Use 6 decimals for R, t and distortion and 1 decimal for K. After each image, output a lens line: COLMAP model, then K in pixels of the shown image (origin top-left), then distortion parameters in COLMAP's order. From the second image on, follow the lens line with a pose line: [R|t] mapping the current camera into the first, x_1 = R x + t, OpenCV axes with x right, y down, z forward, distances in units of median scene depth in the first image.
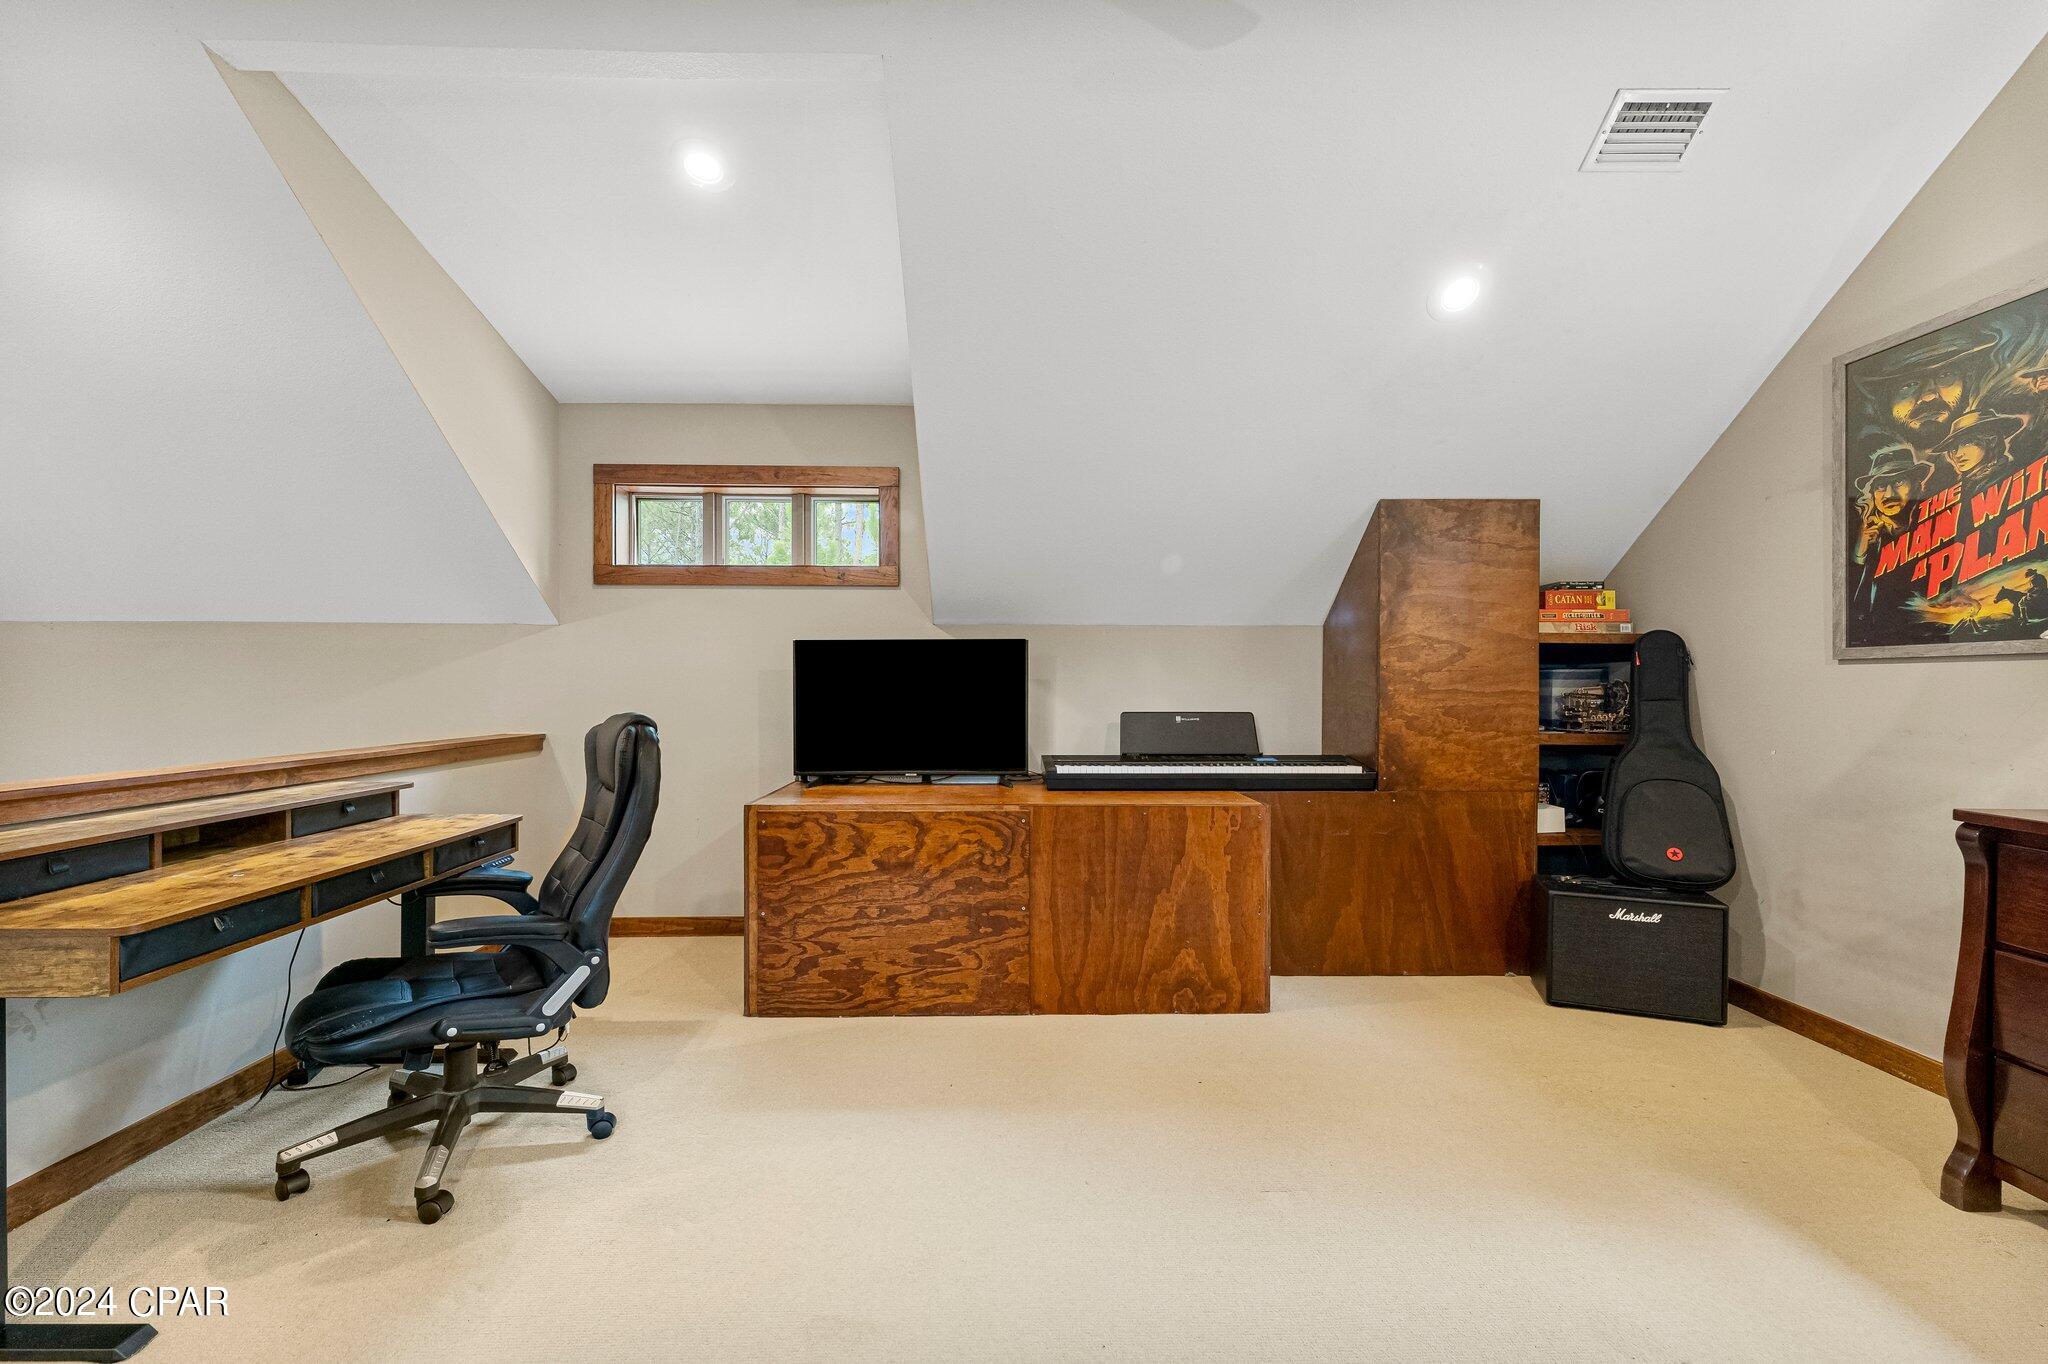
lens RADIAL K [[816.4, 0, 1020.2], [0, 816.4, 686.9], [0, 0, 1]] dist [-0.002309, -0.000205]
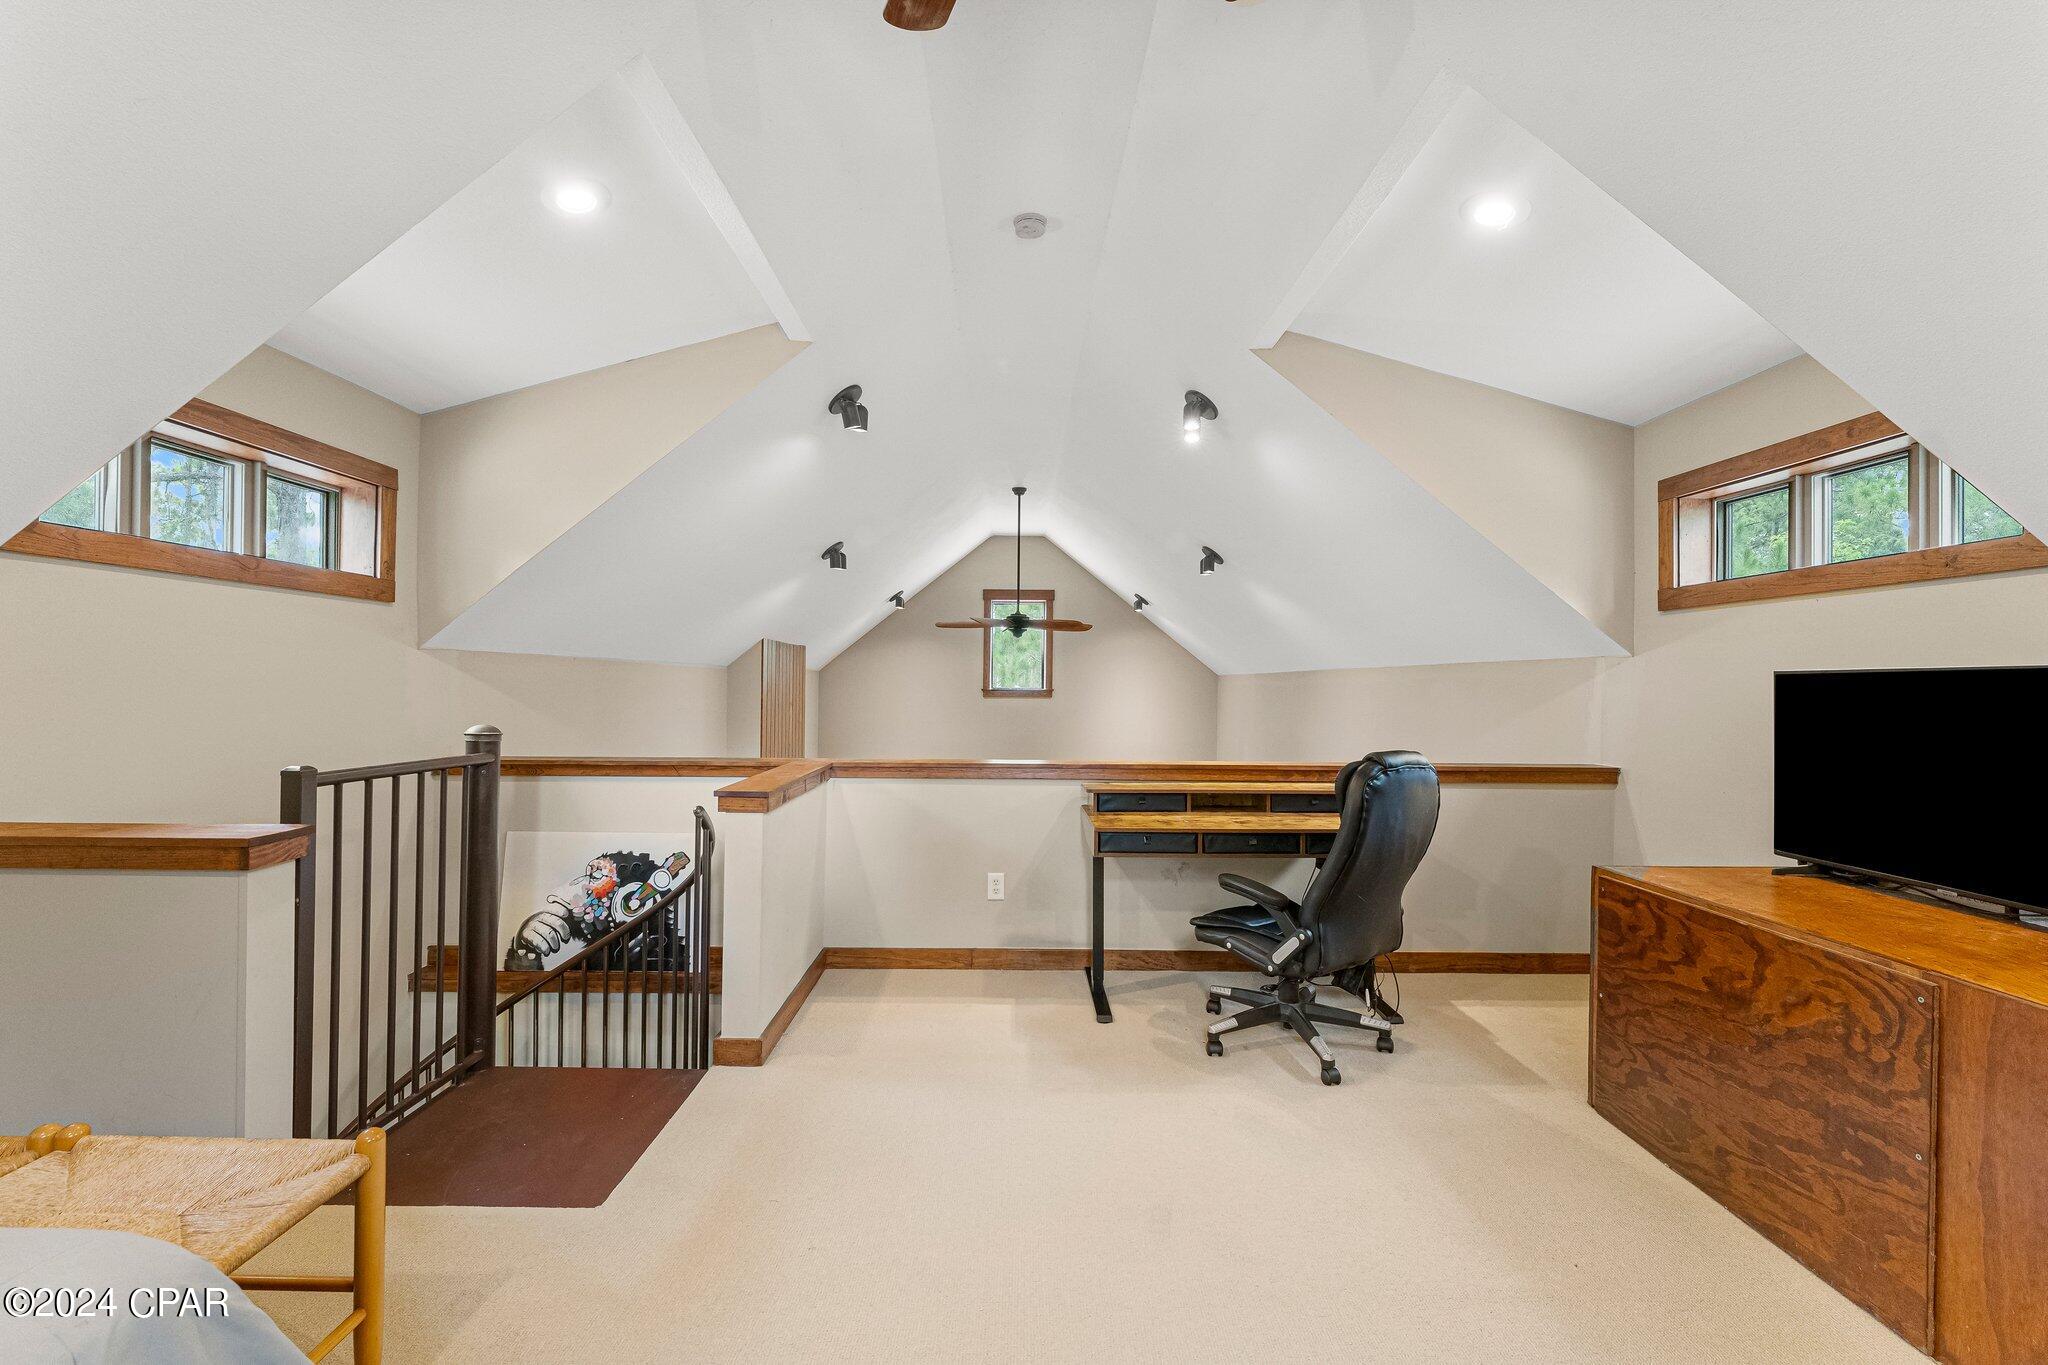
lens RADIAL K [[816.4, 0, 1020.2], [0, 816.4, 687.4], [0, 0, 1]] dist [-0.002309, -0.000205]
pose [[0.003147, -0.001500, -0.999994, 0.743782], [-0.012779, 0.999917, -0.001540, -0.053592], [0.999913, 0.012784, 0.003128, 0.510711]]
